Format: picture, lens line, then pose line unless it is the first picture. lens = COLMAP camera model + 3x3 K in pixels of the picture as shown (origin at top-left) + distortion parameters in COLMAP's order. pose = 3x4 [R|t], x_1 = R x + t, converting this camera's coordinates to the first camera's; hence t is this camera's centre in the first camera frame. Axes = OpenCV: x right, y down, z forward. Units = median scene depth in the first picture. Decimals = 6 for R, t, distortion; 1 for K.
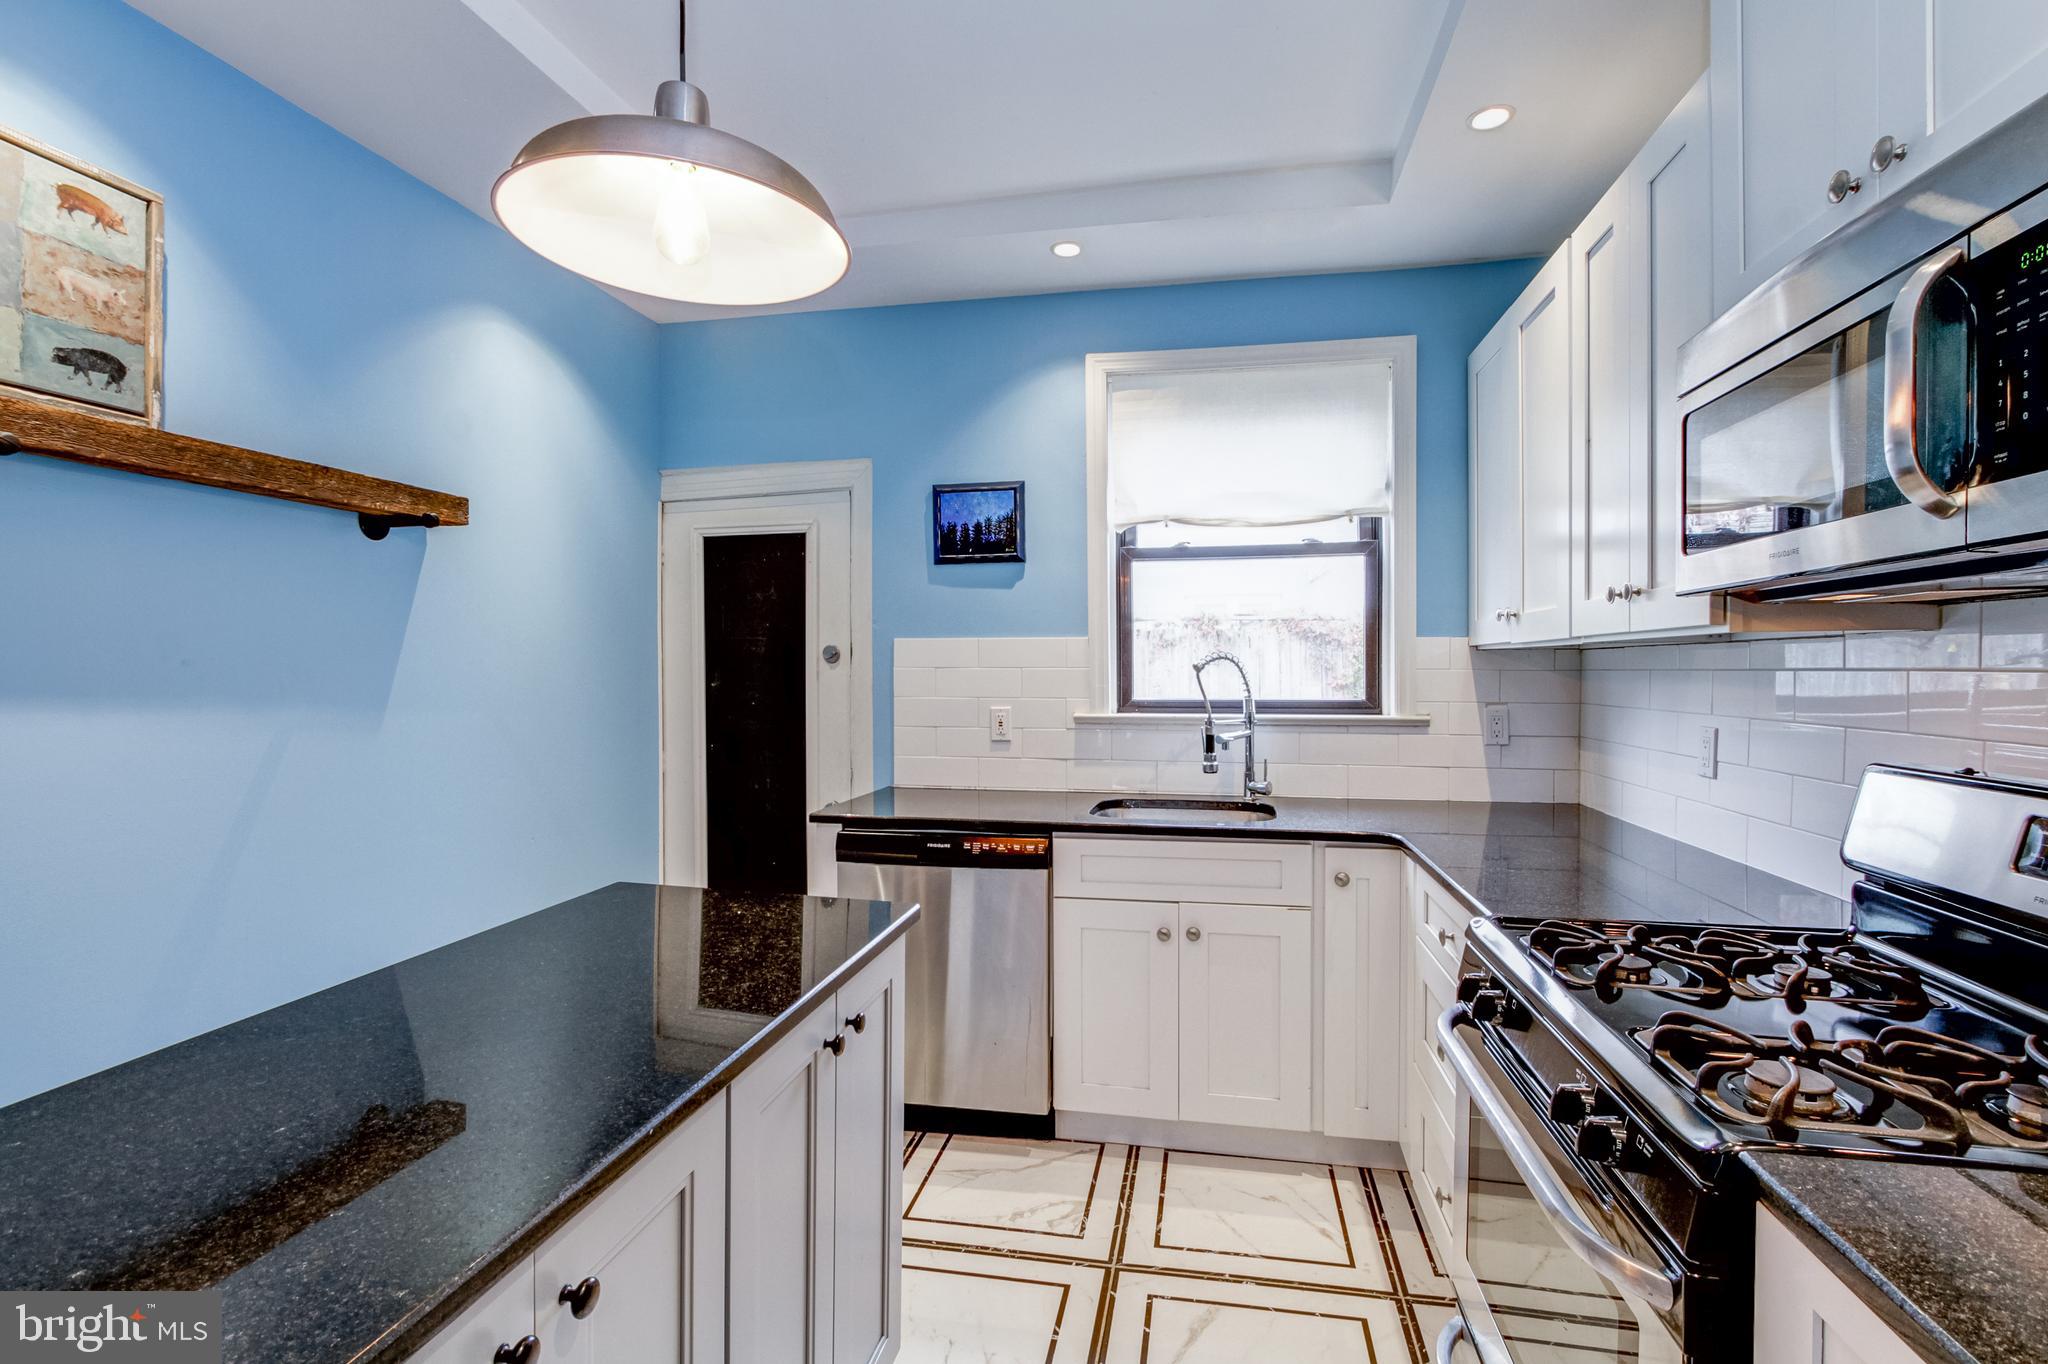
lens RADIAL K [[946.0, 0, 1040.9], [0, 946.0, 681.1], [0, 0, 1]] dist [-0.000381, 0.000506]
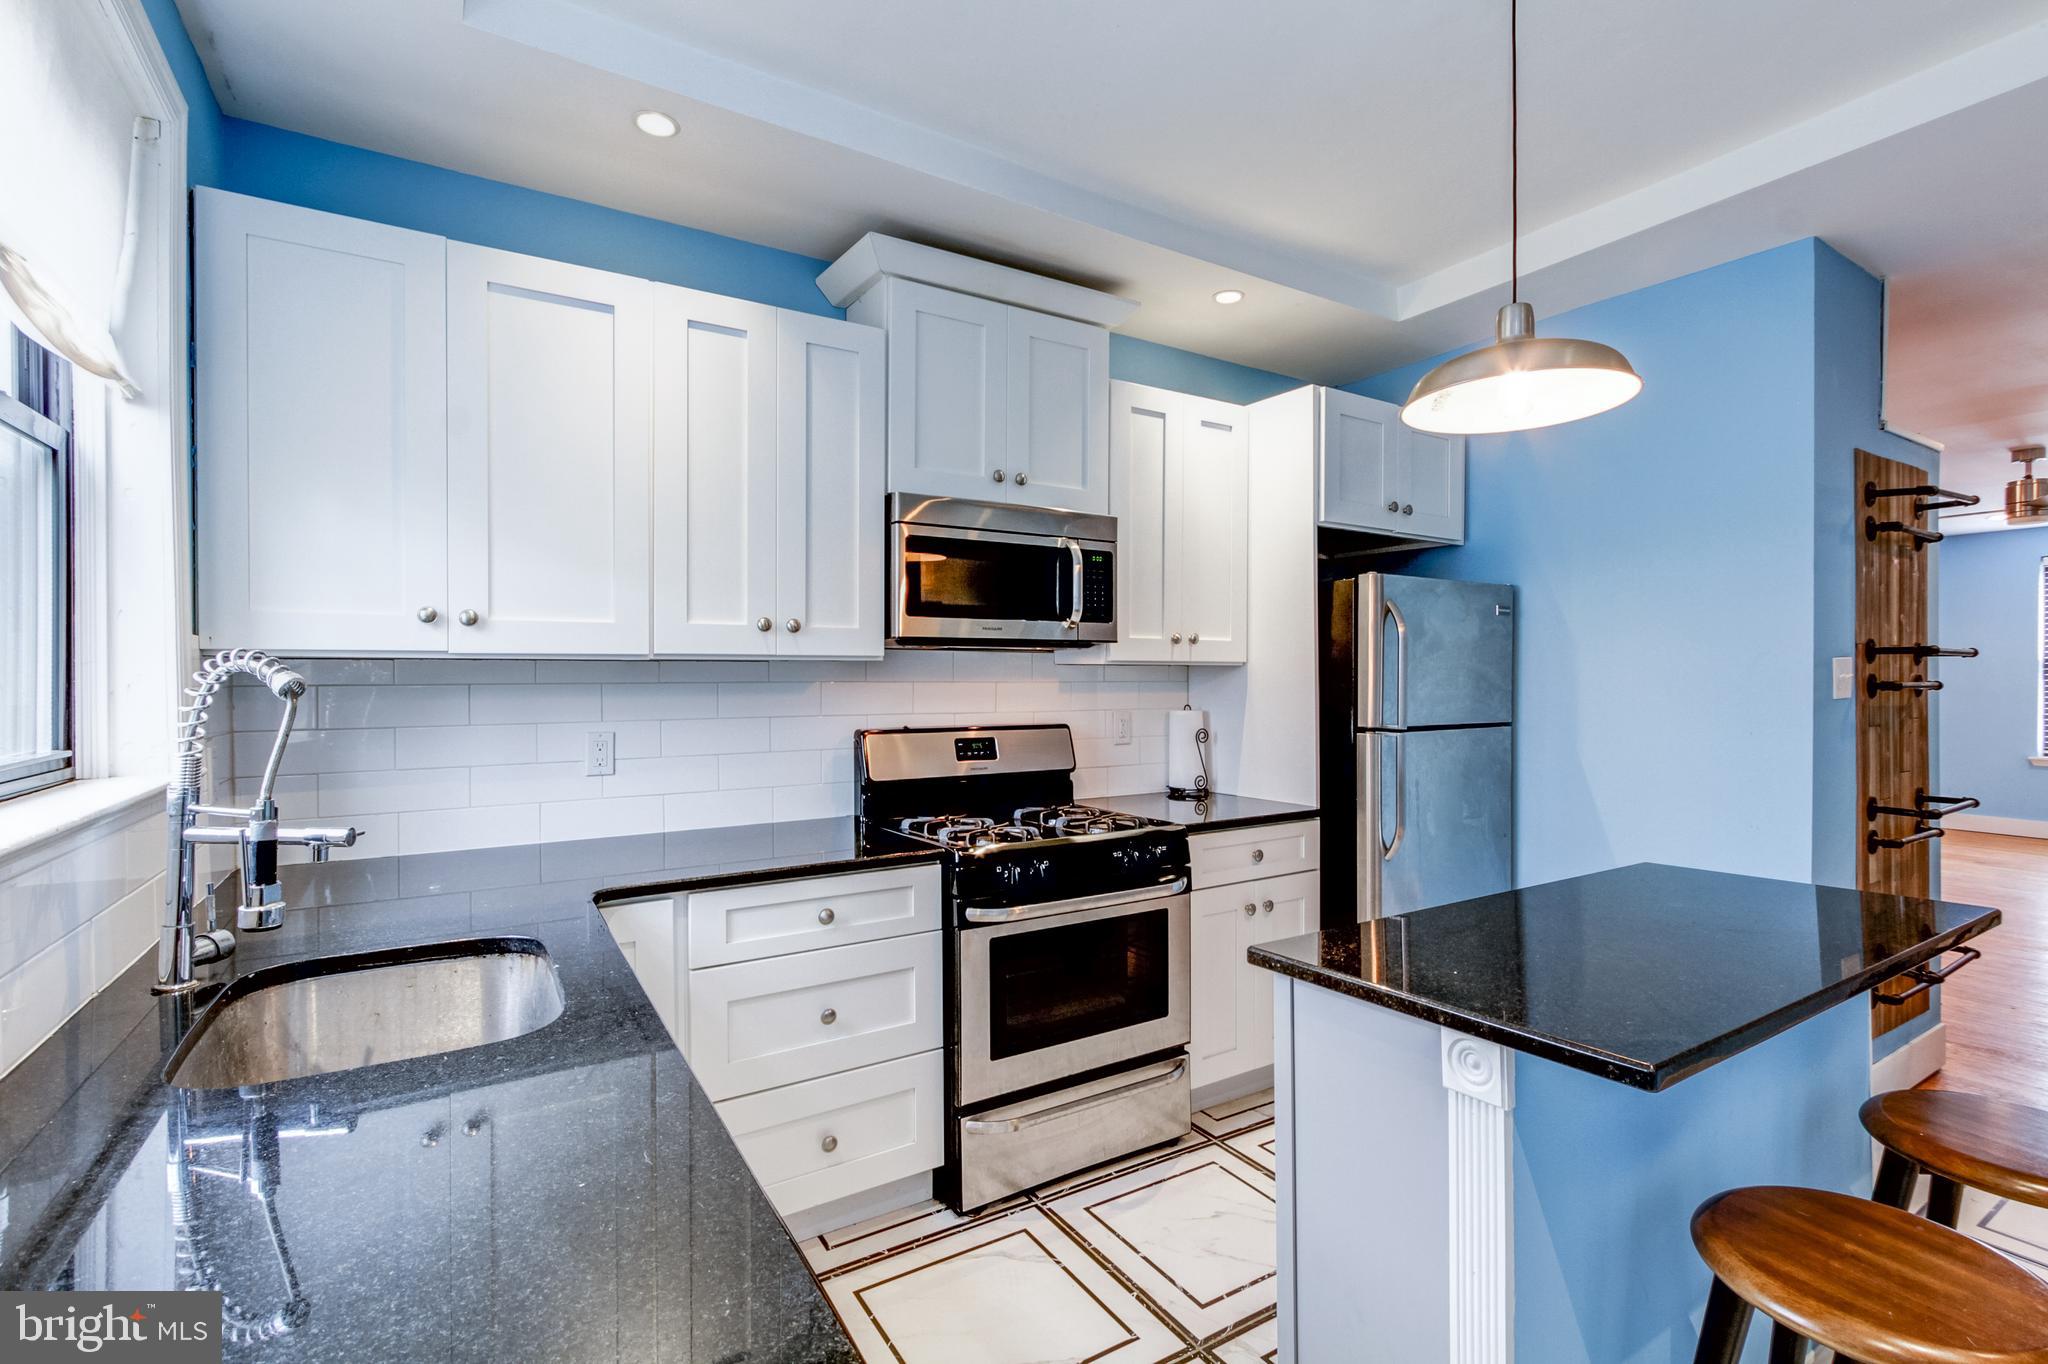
lens RADIAL K [[943.0, 0, 1073.7], [0, 943.0, 676.8], [0, 0, 1]] dist [0.001100, 0.003693]
pose [[-0.692755, 0.000681, 0.721172, -0.467110], [0.011351, 0.999886, 0.009960, -0.020908], [-0.721083, 0.015086, -0.692684, 1.190109]]
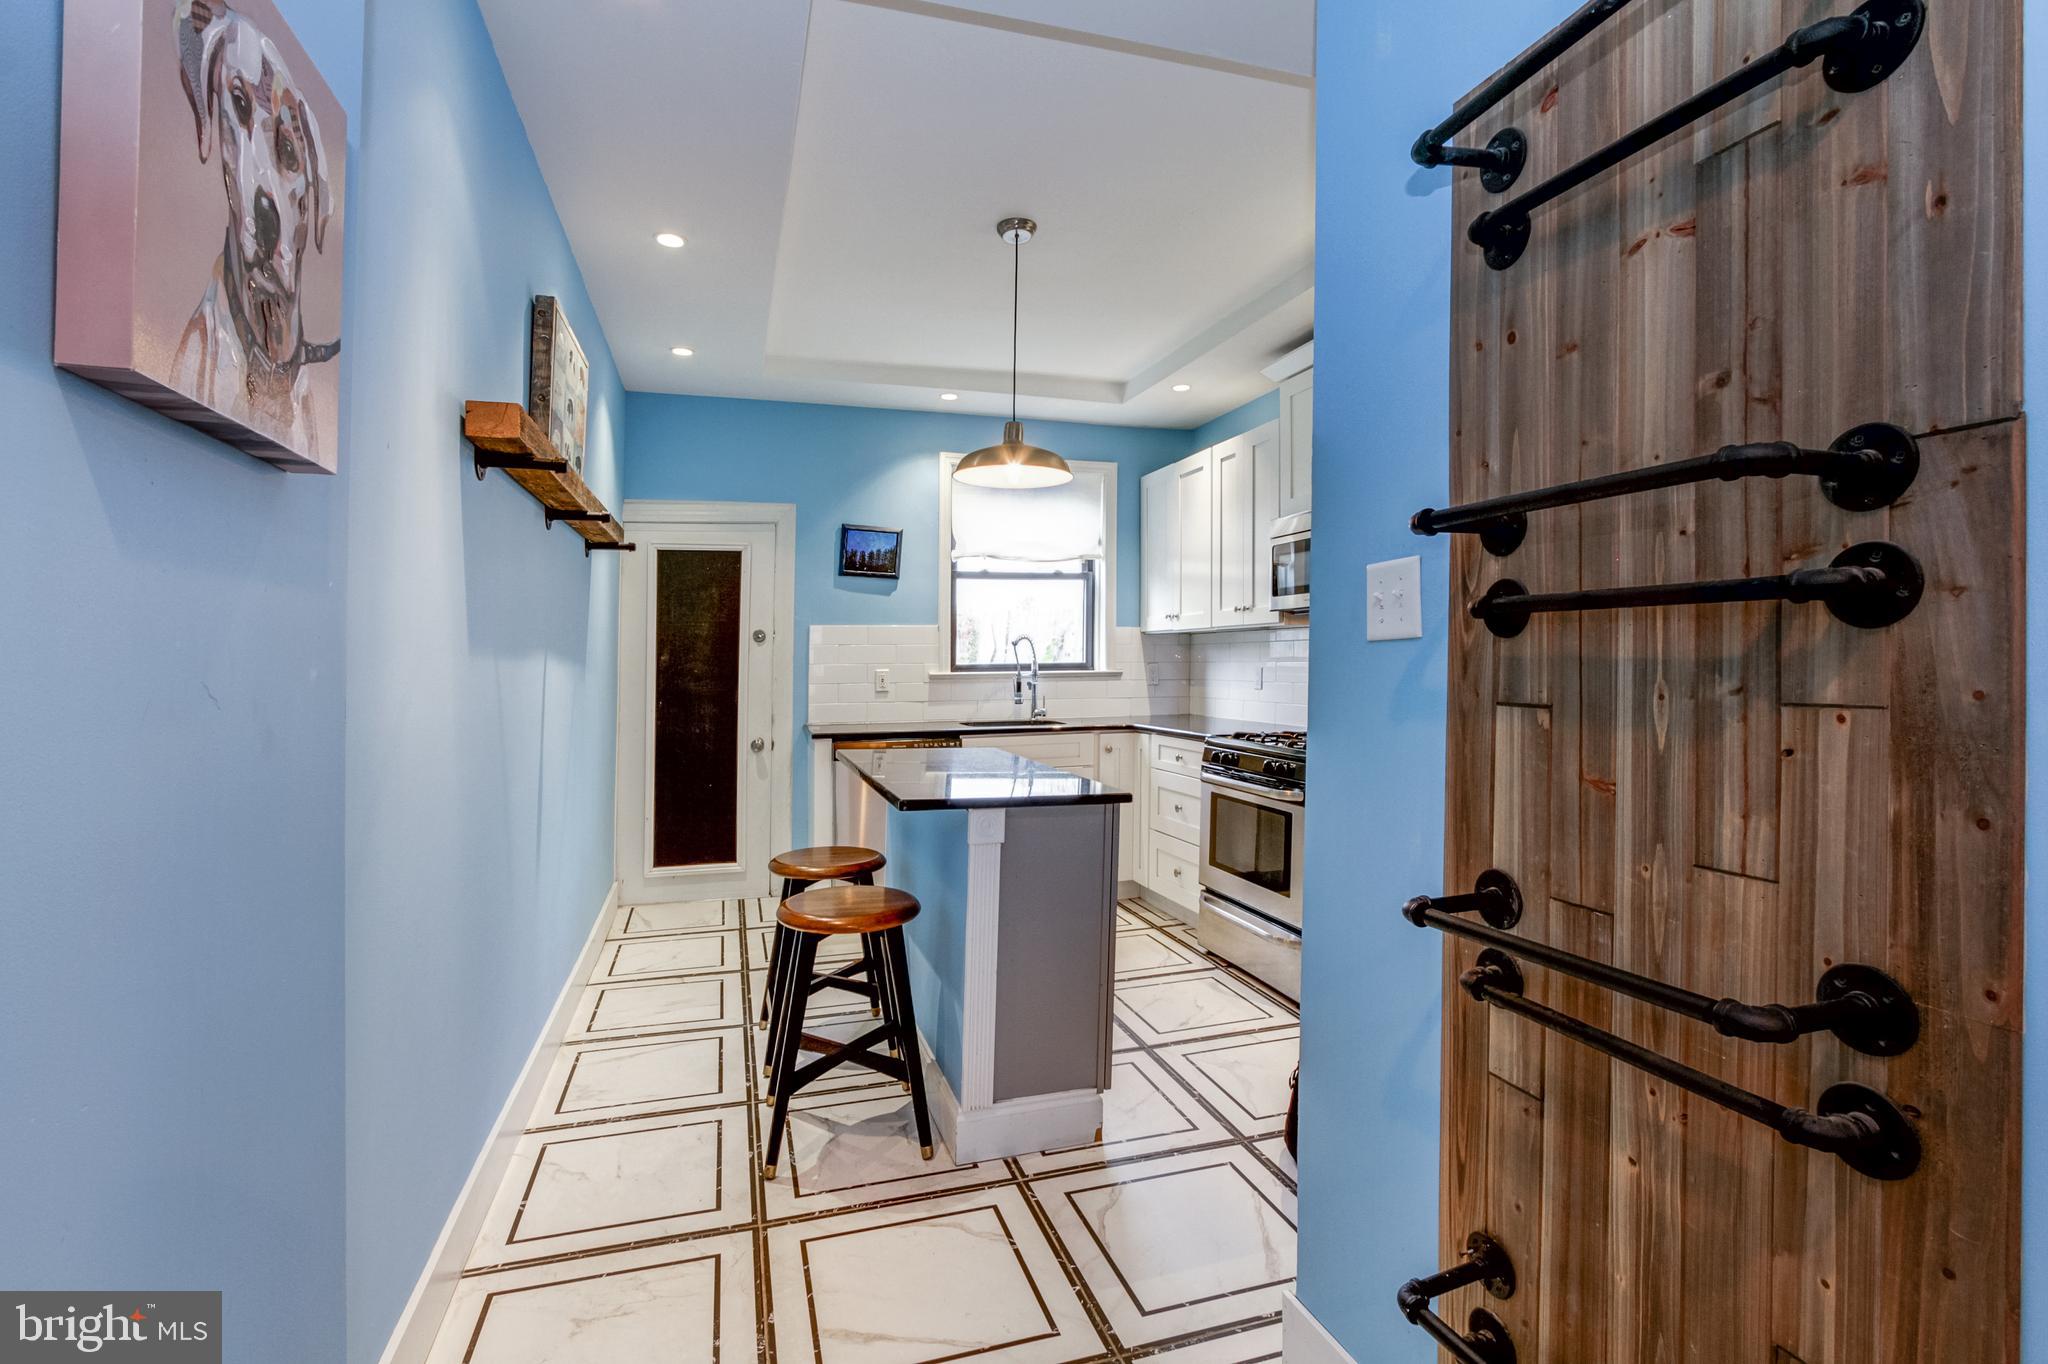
lens RADIAL K [[983.1, 0, 1024.0], [0, 983.1, 682.0], [0, 0, 1]] dist [0.059680, 0.000141]
pose [[0.881770, -0.017430, 0.471358, -0.793173], [0.012219, 0.999826, 0.014114, 0.036454], [-0.471522, -0.006686, 0.881829, -0.721830]]
